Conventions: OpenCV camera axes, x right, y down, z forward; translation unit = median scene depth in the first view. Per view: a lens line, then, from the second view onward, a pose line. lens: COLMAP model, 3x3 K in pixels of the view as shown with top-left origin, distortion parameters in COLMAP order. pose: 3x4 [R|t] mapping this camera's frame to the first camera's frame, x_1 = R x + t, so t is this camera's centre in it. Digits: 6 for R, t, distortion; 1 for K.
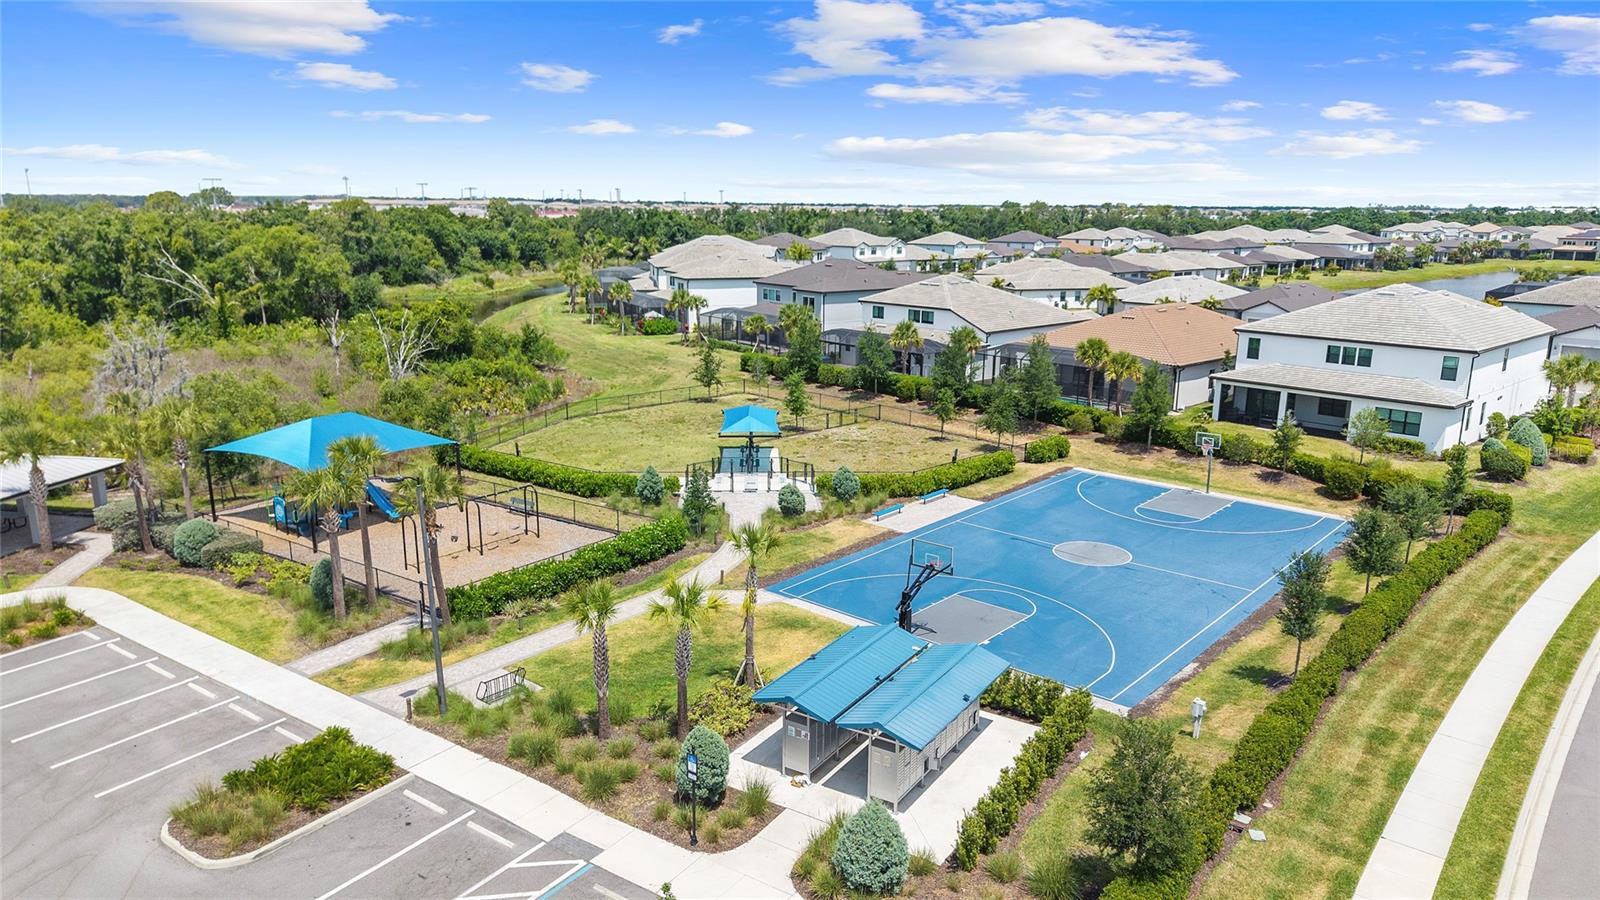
lens RADIAL K [[1084.3, 0, 800.0], [0, 1084.3, 450.0], [0, 0, 1]] dist [0.026407, -0.042288]
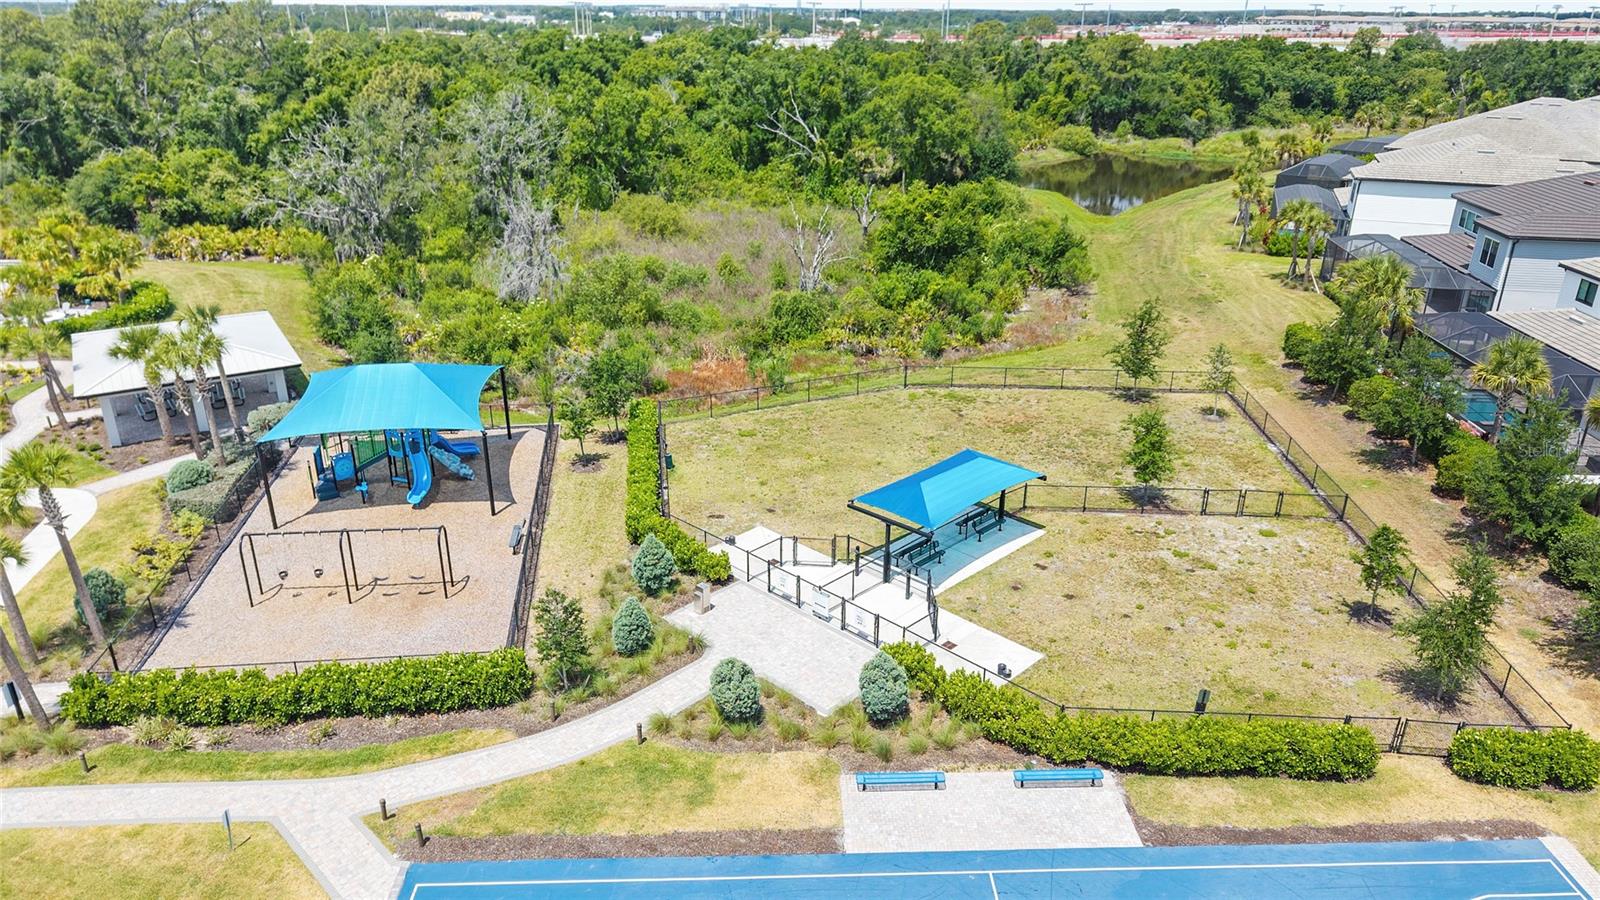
lens RADIAL K [[1074.5, 0, 800.0], [0, 1074.5, 450.0], [0, 0, 1]] dist [0.022072, -0.018154]
pose [[0.688083, 0.271518, -0.672919, 0.198510], [-0.164186, 0.961561, 0.220098, -0.111788], [0.706813, -0.040962, 0.706213, 0.354953]]
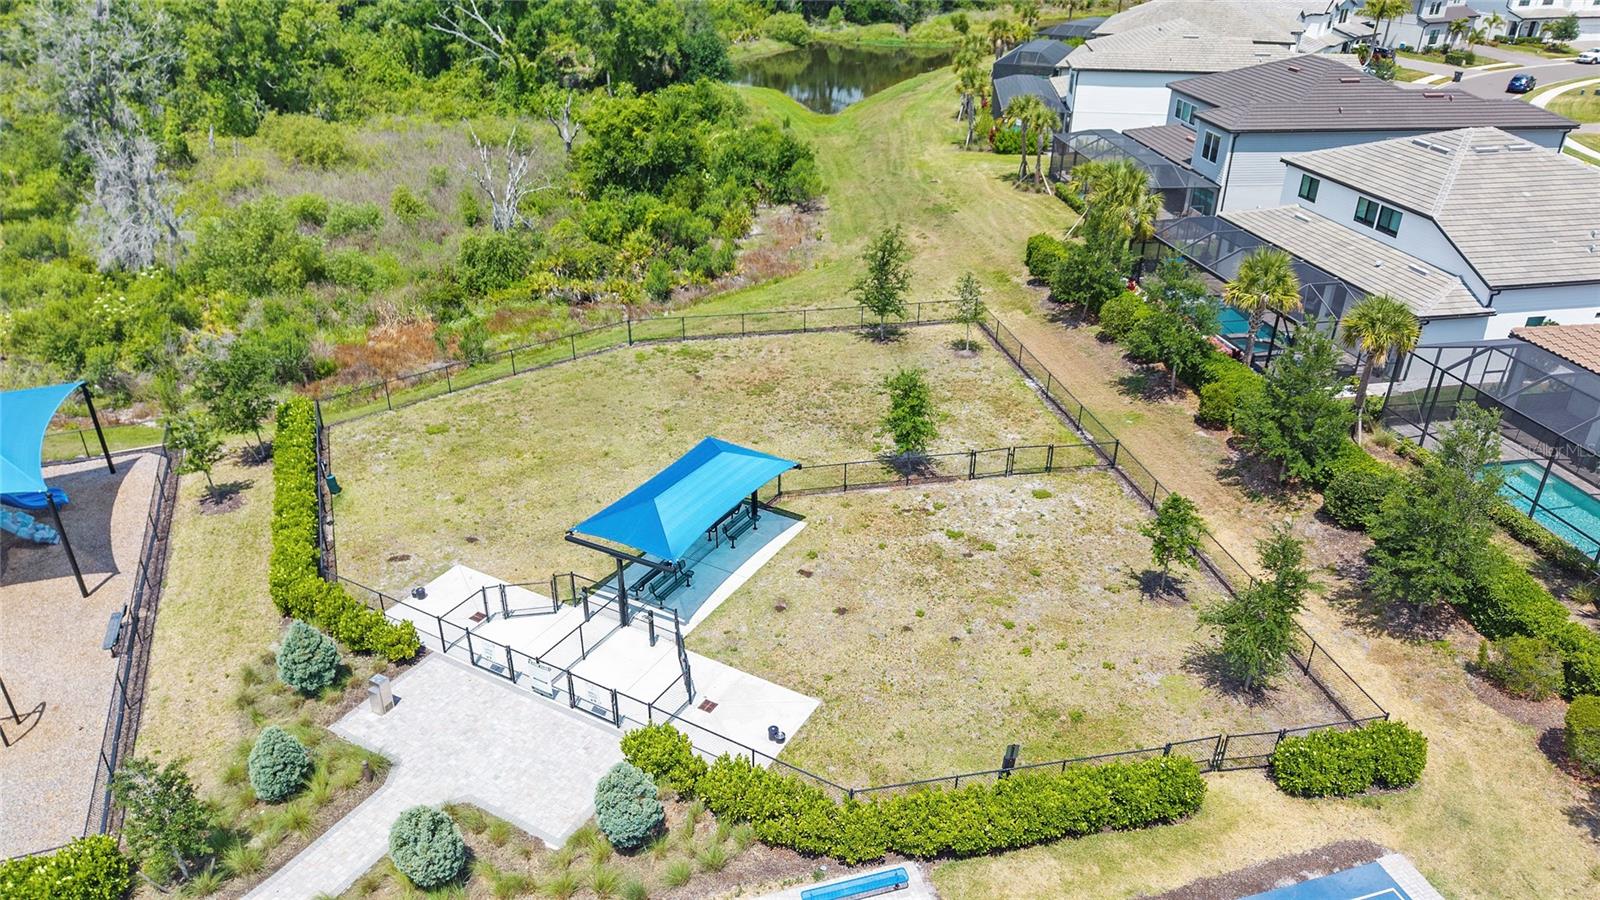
lens RADIAL K [[1084.3, 0, 800.0], [0, 1084.3, 450.0], [0, 0, 1]] dist [0.026407, -0.042288]
pose [[0.848369, 0.242080, -0.470815, 0.152375], [-0.119645, 0.953992, 0.274925, -0.128431], [0.515708, -0.176908, 0.838301, 0.419192]]
